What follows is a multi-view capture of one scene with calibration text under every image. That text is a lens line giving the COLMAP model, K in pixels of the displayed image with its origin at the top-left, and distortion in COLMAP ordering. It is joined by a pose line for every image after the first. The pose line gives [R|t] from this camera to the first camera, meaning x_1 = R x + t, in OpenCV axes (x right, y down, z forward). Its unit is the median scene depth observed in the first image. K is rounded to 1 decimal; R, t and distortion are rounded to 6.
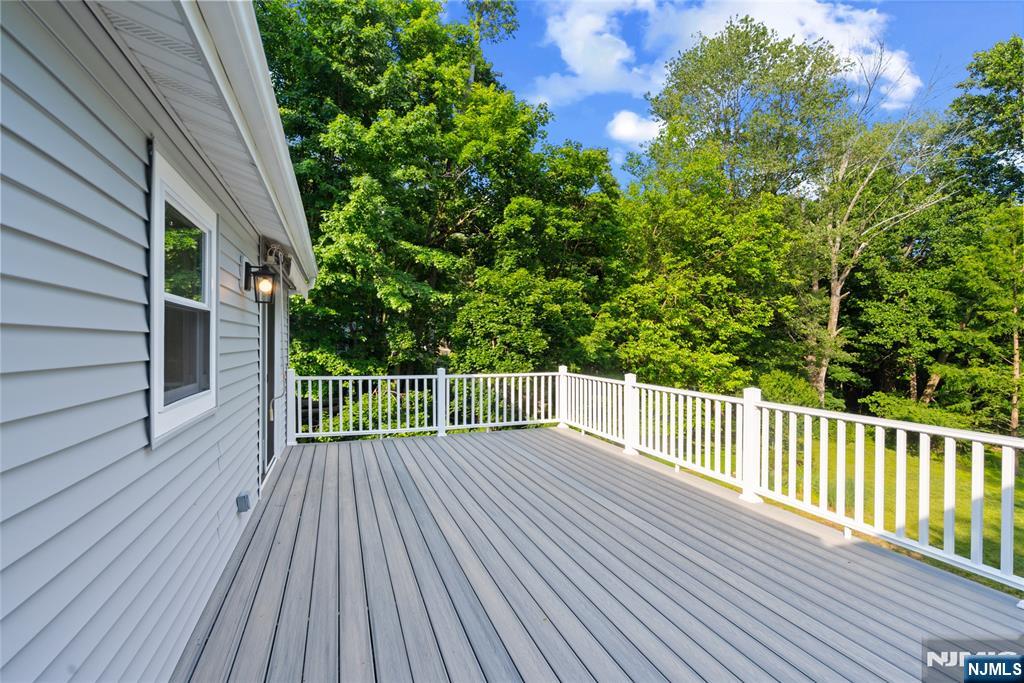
lens RADIAL K [[498.8, 0, 511.8], [0, 498.8, 340.5], [0, 0, 1]] dist [-0.004421, 0.003440]
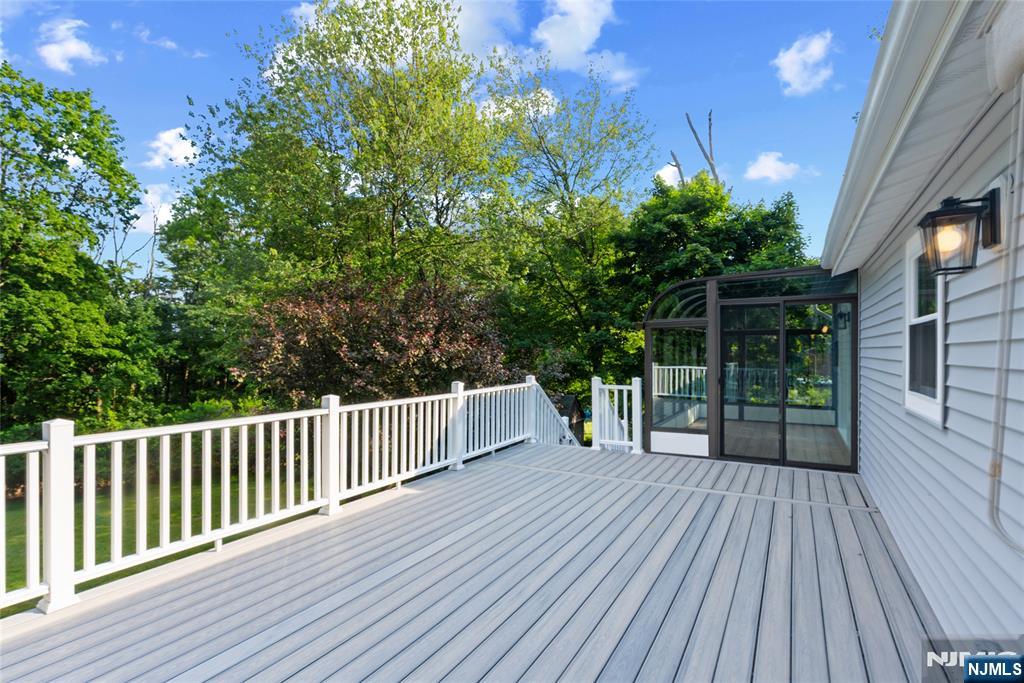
lens RADIAL K [[498.8, 0, 515.9], [0, 498.8, 355.8], [0, 0, 1]] dist [-0.004421, 0.003440]
pose [[-0.663116, -0.011883, 0.748423, -0.484637], [-0.007285, 0.999929, 0.009421, 0.005403], [-0.748481, 0.000795, -0.663155, 1.390813]]
